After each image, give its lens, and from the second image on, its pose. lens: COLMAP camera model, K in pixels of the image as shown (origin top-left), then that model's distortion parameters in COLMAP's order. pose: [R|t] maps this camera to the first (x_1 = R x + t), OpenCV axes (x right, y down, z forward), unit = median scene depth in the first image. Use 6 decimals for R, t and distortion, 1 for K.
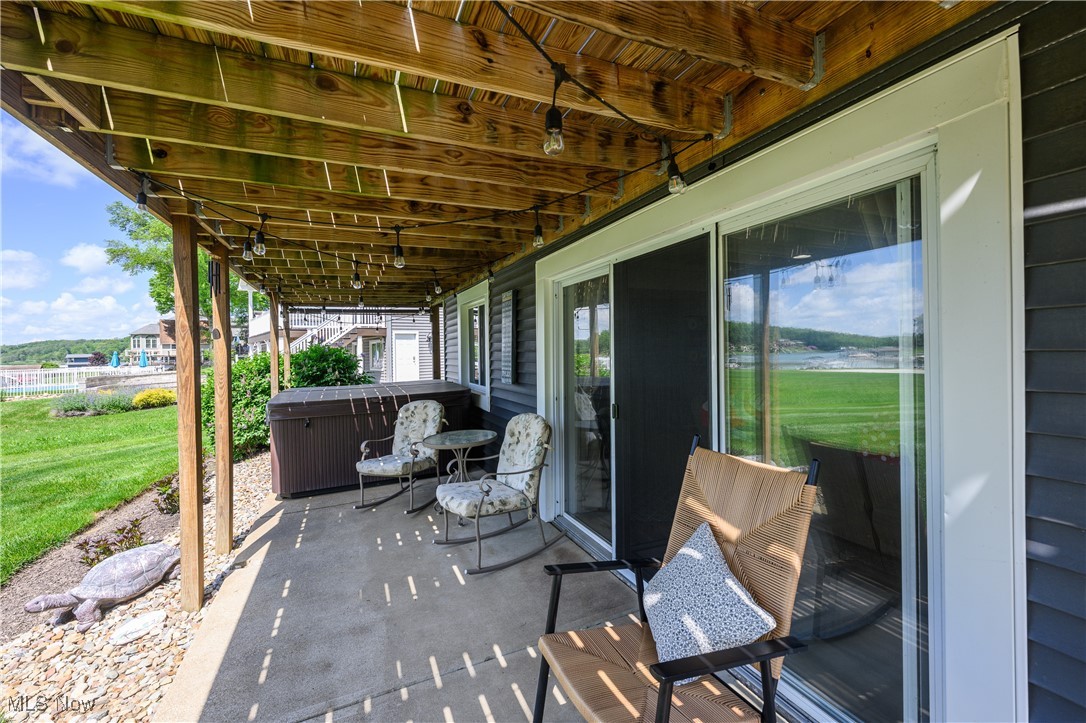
lens RADIAL K [[453.0, 0, 550.9], [0, 453.0, 349.7], [0, 0, 1]] dist [-0.001780, -0.000534]
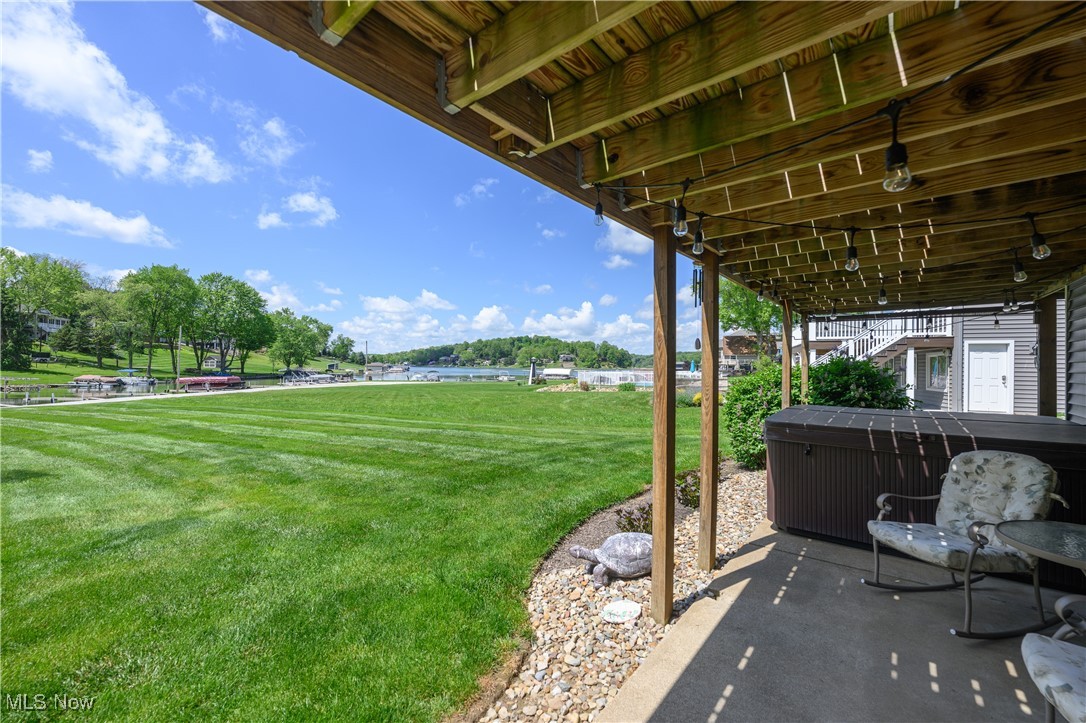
lens RADIAL K [[430.5, 0, 537.1], [0, 430.5, 359.4], [0, 0, 1]] dist [0.000813, 0.000099]
pose [[0.431193, 0.017354, -0.902093, -0.042847], [-0.021973, 0.999720, 0.008729, -0.001499], [0.901992, 0.016058, 0.431454, 0.225642]]
